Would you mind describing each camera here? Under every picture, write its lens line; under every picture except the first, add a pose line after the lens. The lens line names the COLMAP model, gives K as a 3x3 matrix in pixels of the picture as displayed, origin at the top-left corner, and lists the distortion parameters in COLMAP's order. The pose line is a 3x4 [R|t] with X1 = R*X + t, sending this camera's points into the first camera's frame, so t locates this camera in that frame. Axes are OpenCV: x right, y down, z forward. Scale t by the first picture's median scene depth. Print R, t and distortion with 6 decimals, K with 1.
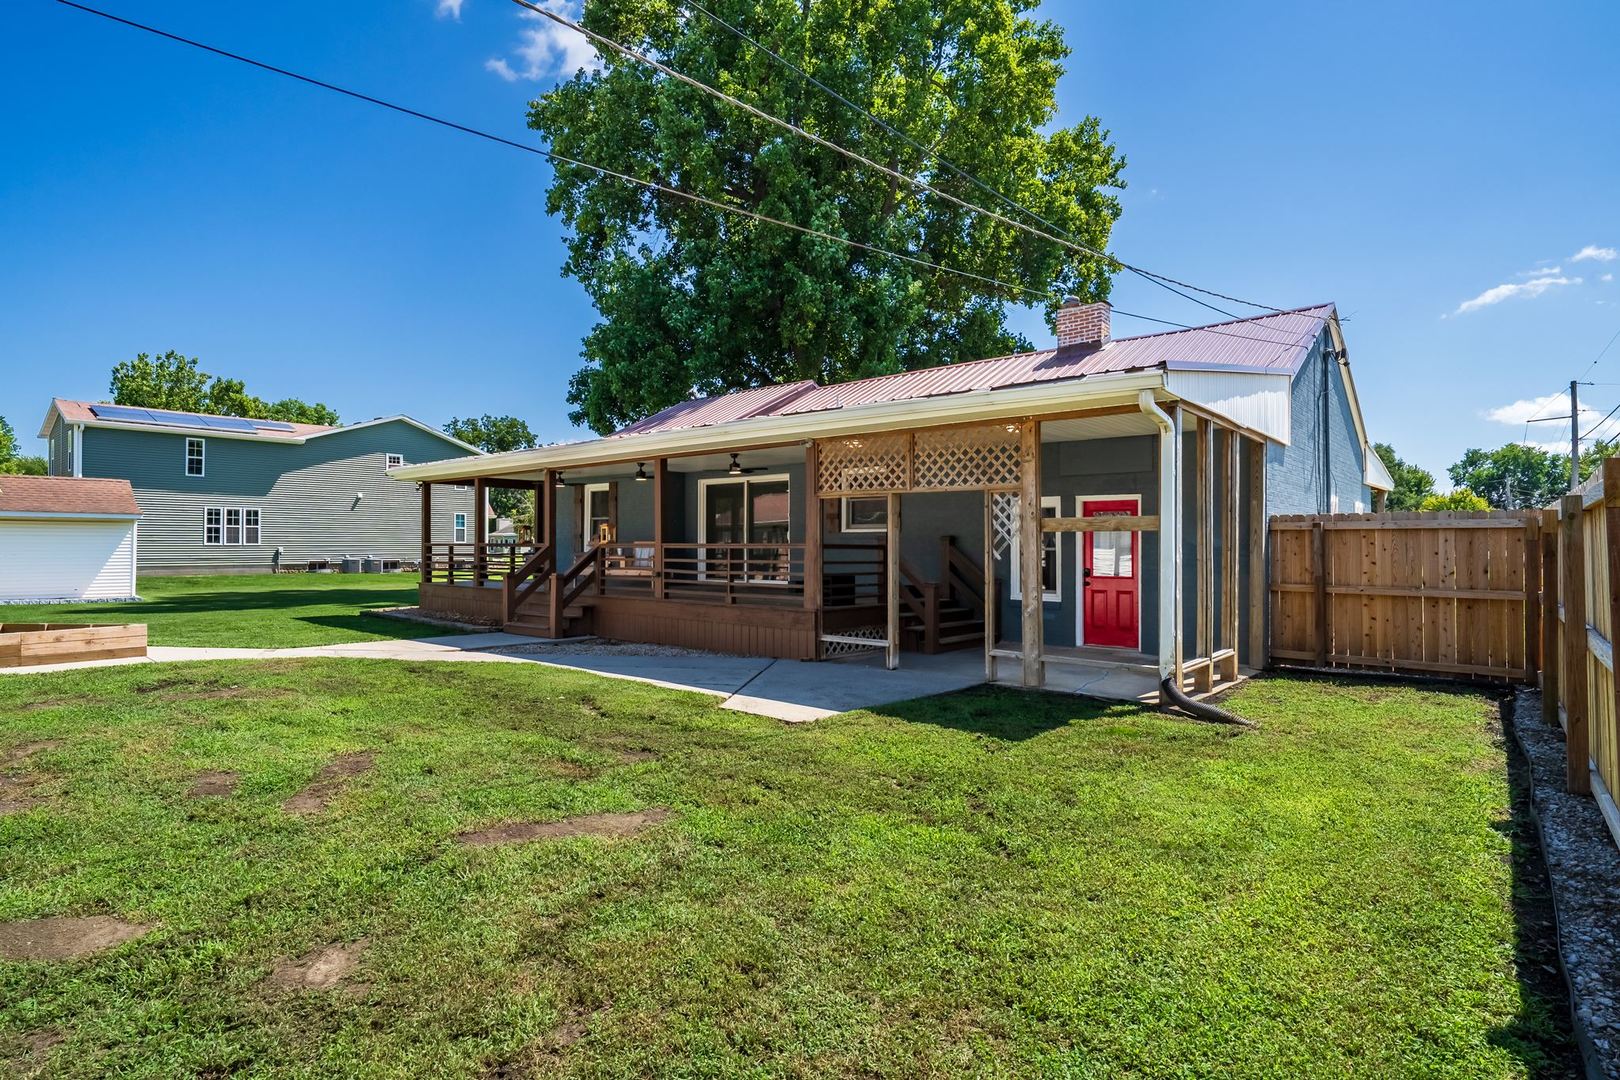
lens RADIAL K [[830.6, 0, 800.9], [0, 830.6, 540.0], [0, 0, 1]] dist [0.003667, 0.000970]
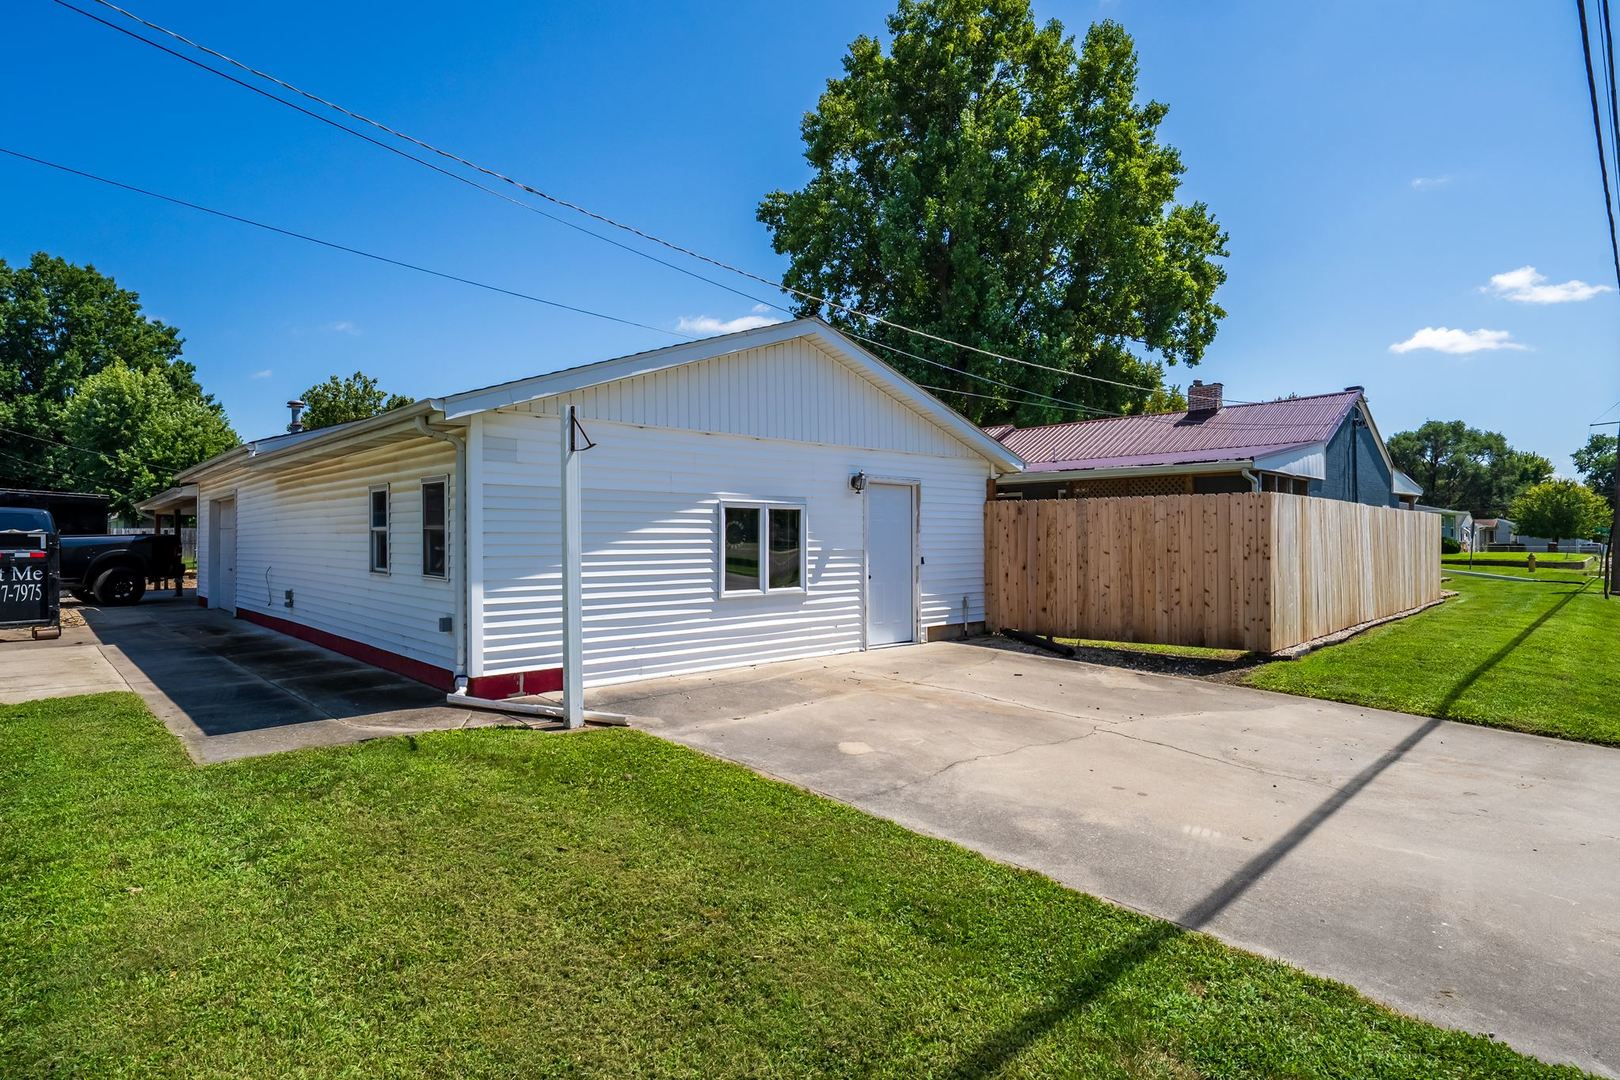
lens RADIAL K [[830.6, 0, 817.8], [0, 830.6, 537.1], [0, 0, 1]] dist [0.003667, 0.000970]
pose [[0.996471, -0.008005, -0.083552, -0.138949], [0.008299, 0.999961, 0.003173, 0.001015], [0.083524, -0.003855, 0.996498, -0.337857]]
